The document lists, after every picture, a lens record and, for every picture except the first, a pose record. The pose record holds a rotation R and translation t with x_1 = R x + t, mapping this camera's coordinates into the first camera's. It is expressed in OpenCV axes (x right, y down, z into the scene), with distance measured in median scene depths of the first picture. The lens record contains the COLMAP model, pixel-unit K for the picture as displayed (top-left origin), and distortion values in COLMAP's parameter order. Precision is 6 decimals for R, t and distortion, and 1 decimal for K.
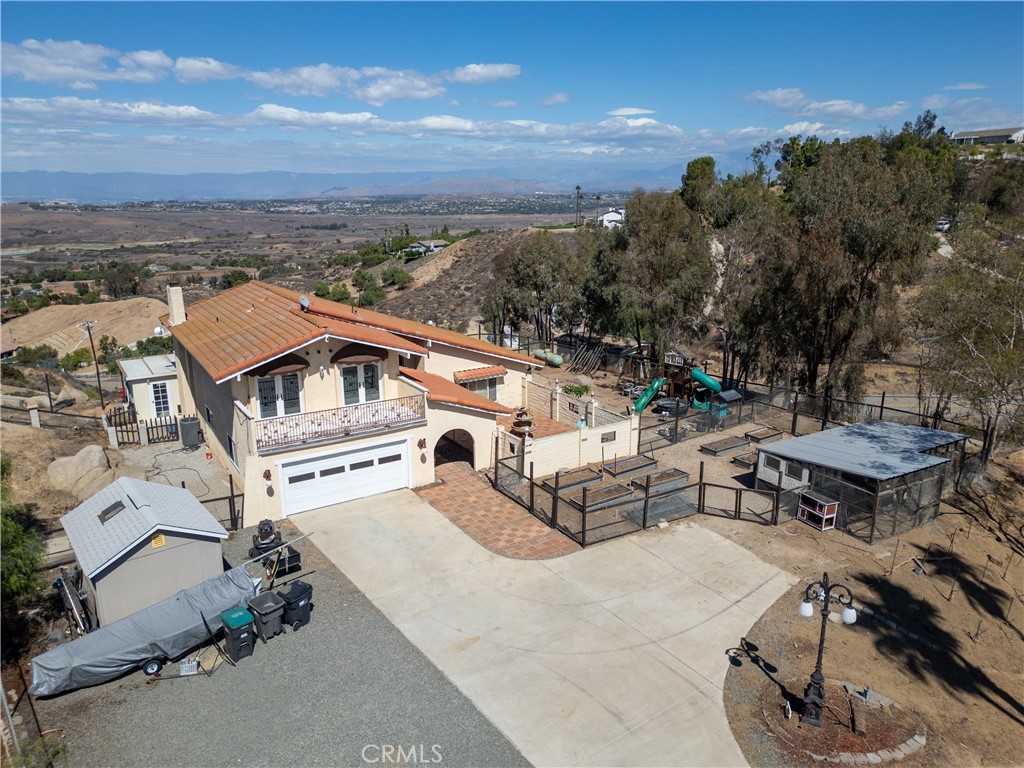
lens RADIAL K [[713.1, 0, 510.0], [0, 713.1, 382.2], [0, 0, 1]] dist [0.068356, -0.067775]
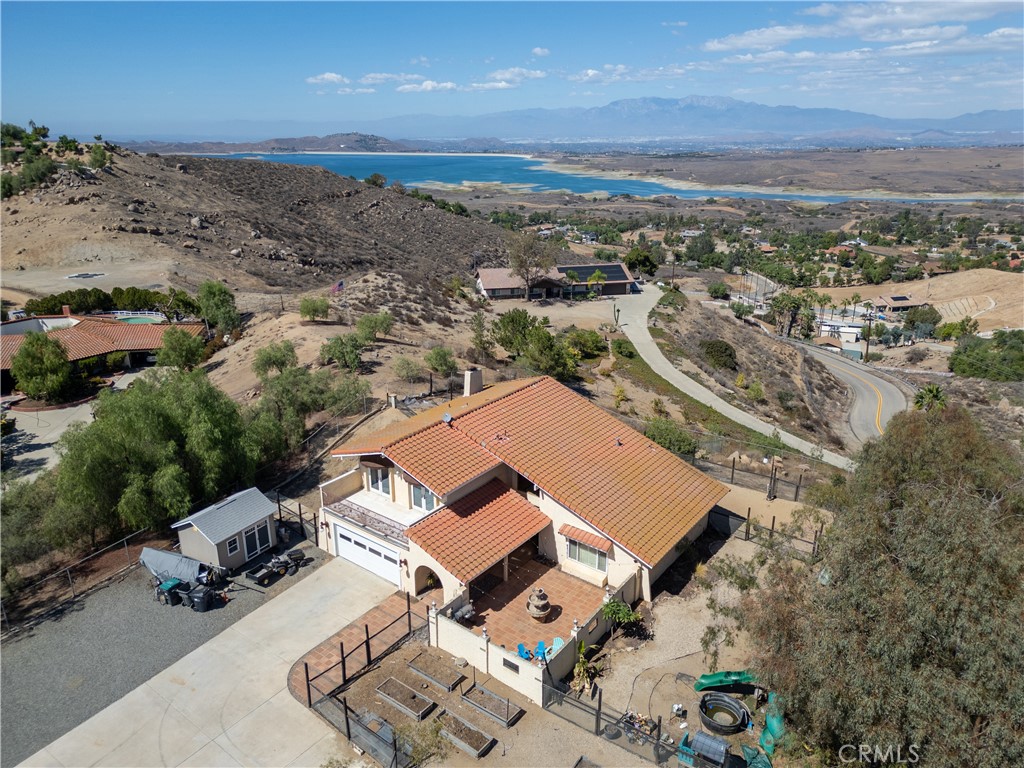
lens RADIAL K [[713.1, 0, 510.0], [0, 713.1, 382.2], [0, 0, 1]] dist [0.068356, -0.067775]
pose [[0.348727, 0.311885, -0.883808, 0.945217], [-0.242714, 0.940889, 0.236259, -0.548204], [0.905251, 0.132123, 0.403813, 0.623230]]
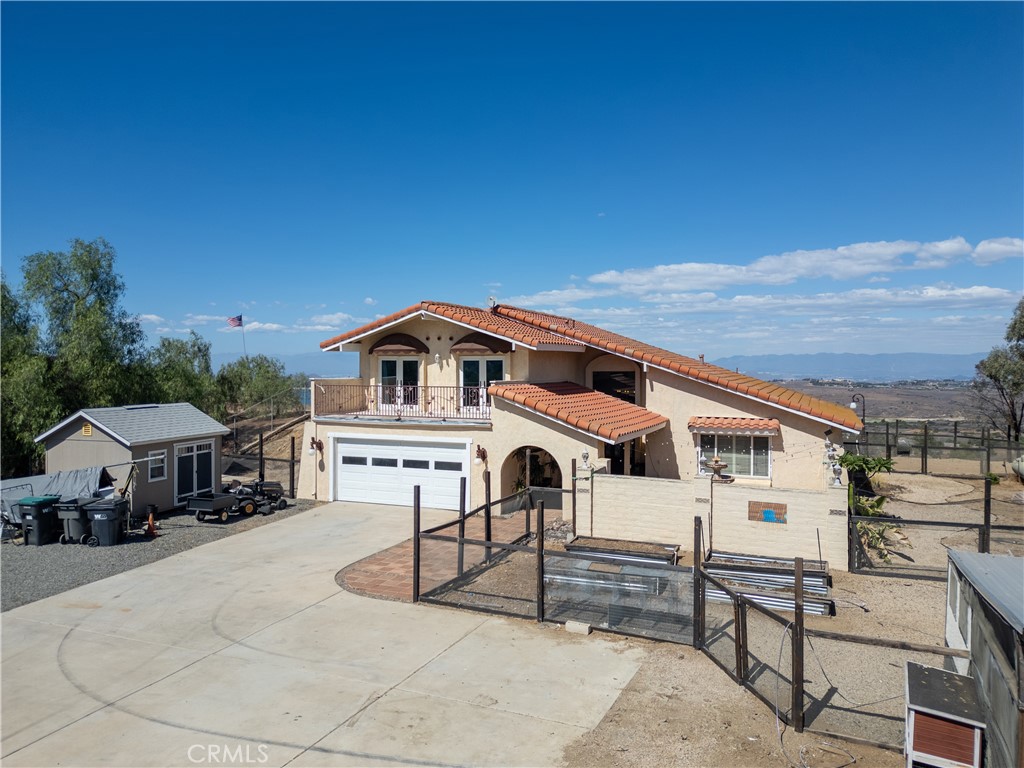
lens RADIAL K [[713.1, 0, 510.0], [0, 713.1, 382.2], [0, 0, 1]] dist [0.068356, -0.067775]
pose [[0.565787, 0.020837, -0.824288, 0.506497], [-0.217145, 0.968158, -0.124574, 0.100355], [0.795446, 0.249472, 0.552295, 0.594325]]
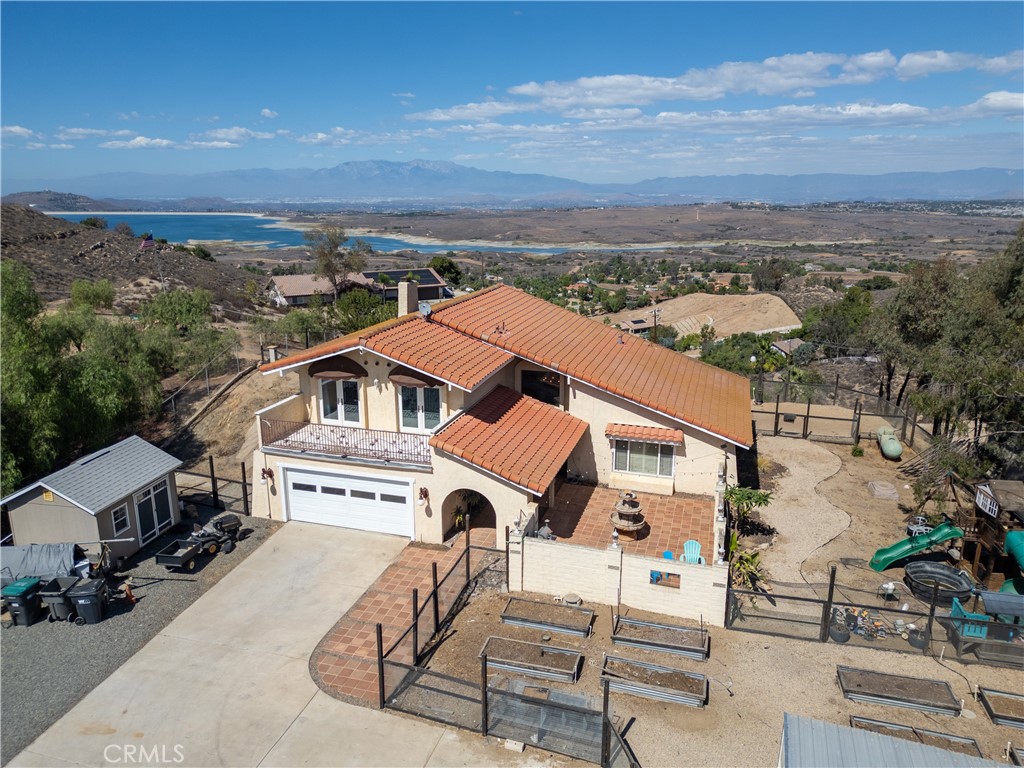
lens RADIAL K [[713.1, 0, 510.0], [0, 713.1, 382.2], [0, 0, 1]] dist [0.068356, -0.067775]
pose [[0.650532, 0.198840, -0.732988, 0.528941], [-0.199372, 0.975981, 0.087813, -0.134163], [0.732843, 0.089012, 0.674550, 0.499737]]
